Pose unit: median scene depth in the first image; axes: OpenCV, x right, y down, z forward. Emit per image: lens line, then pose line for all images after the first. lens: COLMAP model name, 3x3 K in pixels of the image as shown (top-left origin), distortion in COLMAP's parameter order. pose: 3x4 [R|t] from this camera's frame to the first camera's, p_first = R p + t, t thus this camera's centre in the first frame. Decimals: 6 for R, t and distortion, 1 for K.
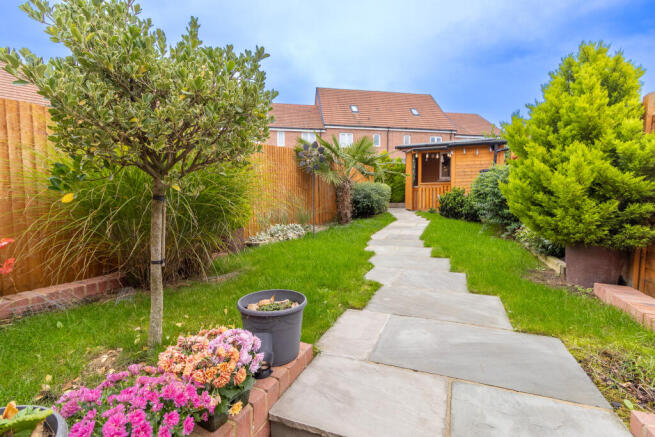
lens RADIAL K [[302.5, 0, 329.1], [0, 302.5, 210.5], [0, 0, 1]] dist [-0.001122, -0.000017]
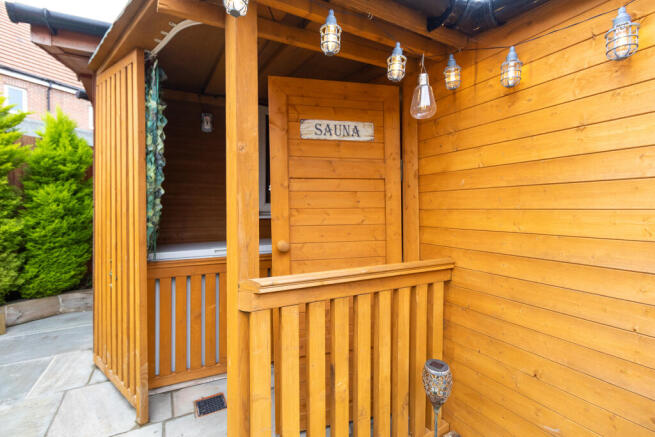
lens RADIAL K [[302.5, 0, 329.1], [0, 302.5, 210.5], [0, 0, 1]] dist [-0.001122, -0.000017]
pose [[0.618079, -0.005773, 0.786095, 0.392872], [0.028349, 0.999486, -0.014949, -0.192506], [-0.785604, 0.031525, 0.617925, 1.535495]]
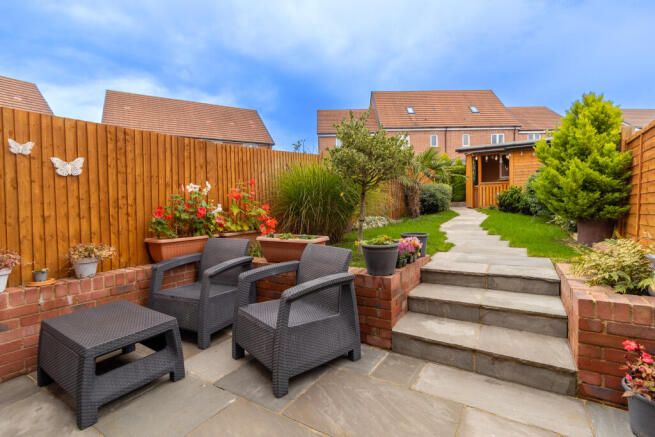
lens RADIAL K [[318.6, 0, 327.1], [0, 318.6, 212.0], [0, 0, 1]] dist [-0.000983, -0.000090]
pose [[0.986970, -0.013649, -0.160326, -0.124517], [0.012526, 0.999889, -0.008015, 0.033623], [0.160417, 0.005902, 0.987032, -0.445927]]
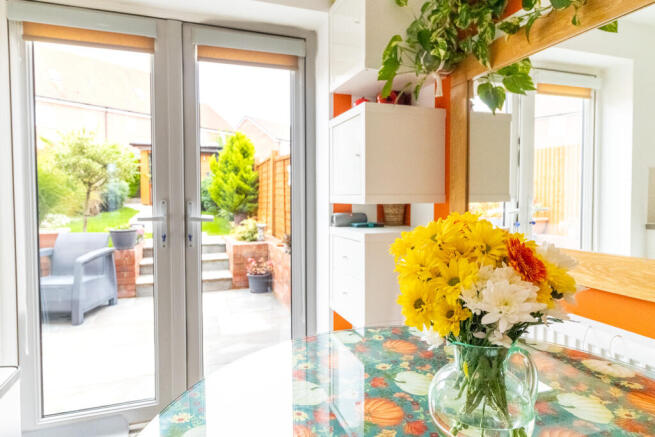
lens RADIAL K [[398.3, 0, 330.5], [0, 398.3, 207.9], [0, 0, 1]] dist [0.000957, -0.000346]
pose [[0.740956, -0.023739, 0.671134, -0.407459], [0.026334, 0.999633, 0.006285, 0.038371], [-0.671037, 0.013017, 0.741309, -0.984022]]
